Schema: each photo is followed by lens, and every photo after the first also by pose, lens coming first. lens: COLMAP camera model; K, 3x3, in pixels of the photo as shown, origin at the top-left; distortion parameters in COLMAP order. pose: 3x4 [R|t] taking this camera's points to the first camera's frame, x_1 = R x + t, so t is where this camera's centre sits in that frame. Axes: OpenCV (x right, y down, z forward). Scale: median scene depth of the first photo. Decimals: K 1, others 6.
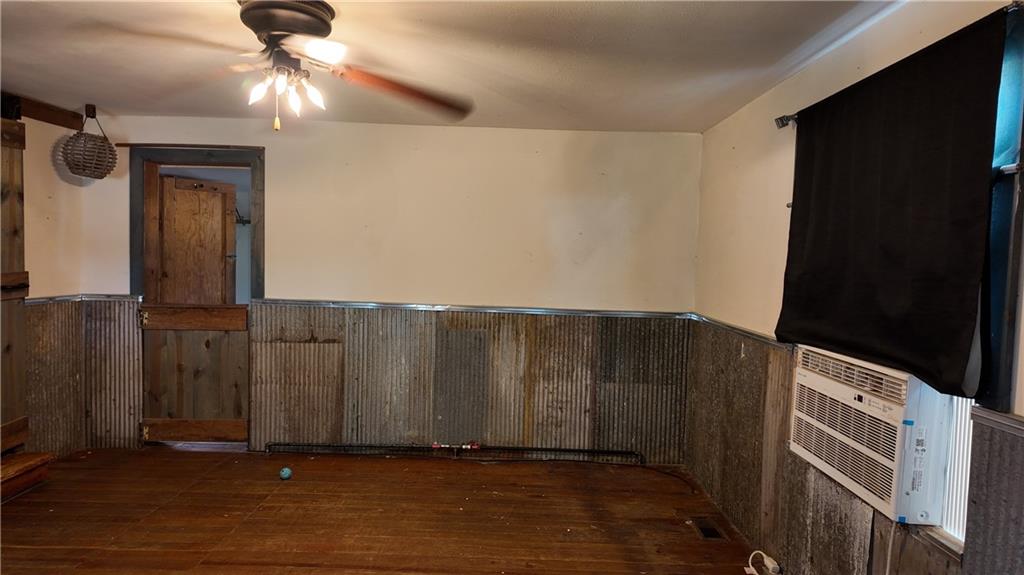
lens RADIAL K [[595.0, 0, 512.0], [0, 595.0, 287.5], [0, 0, 1]] dist [0.075226, -0.086283]
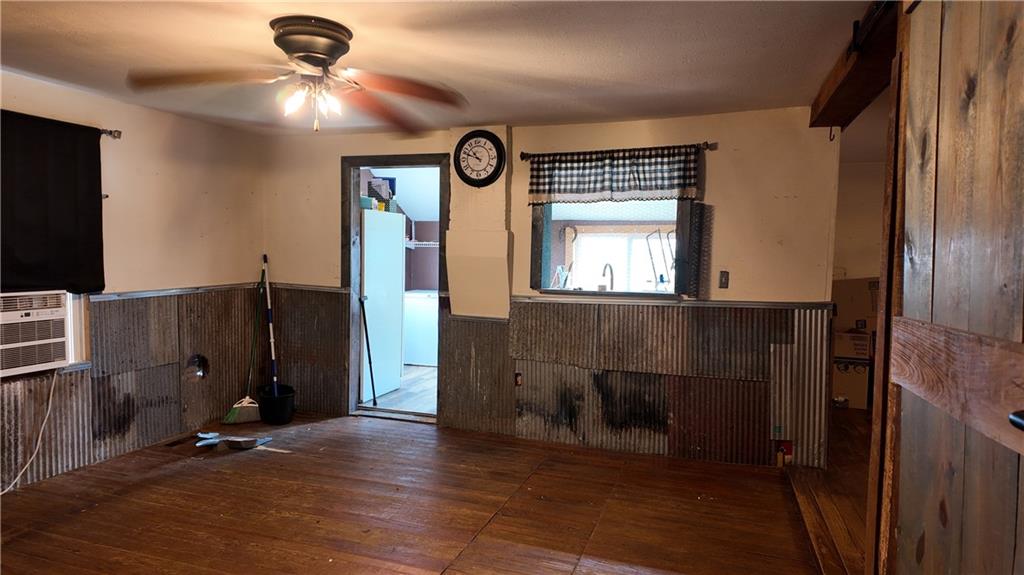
lens RADIAL K [[595.0, 0, 512.0], [0, 595.0, 287.5], [0, 0, 1]] dist [0.075226, -0.086283]
pose [[-0.944471, -0.058982, 0.323257, -1.212776], [-0.024004, 0.993514, 0.111144, -0.104444], [-0.327716, 0.097213, -0.939762, 2.141203]]
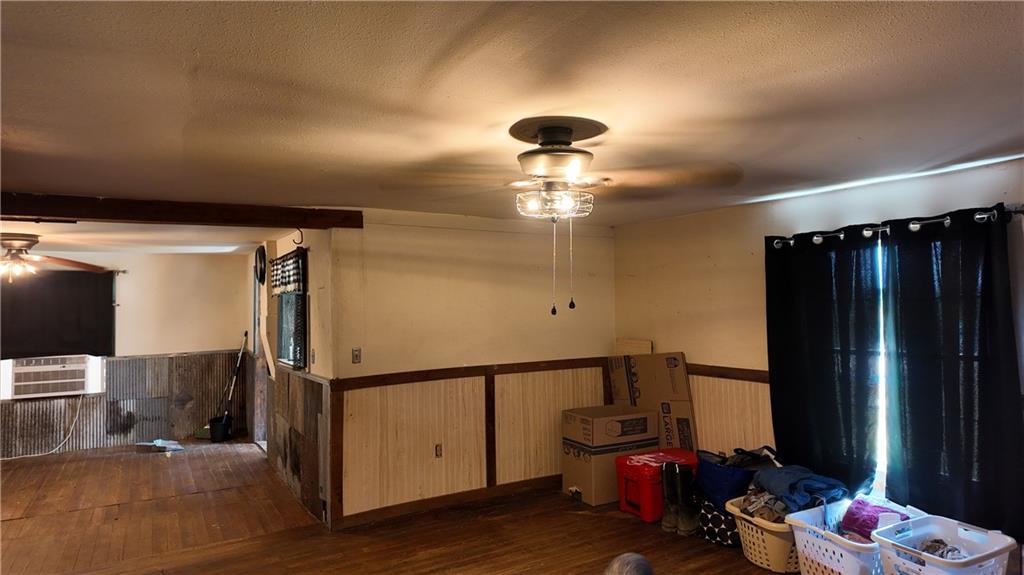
lens RADIAL K [[595.0, 0, 512.0], [0, 595.0, 287.5], [0, 0, 1]] dist [0.075226, -0.086283]
pose [[-0.516596, 0.010574, 0.856164, -3.698893], [0.045093, 0.998872, 0.014872, -0.200390], [-0.855041, 0.046290, -0.516491, 0.592262]]
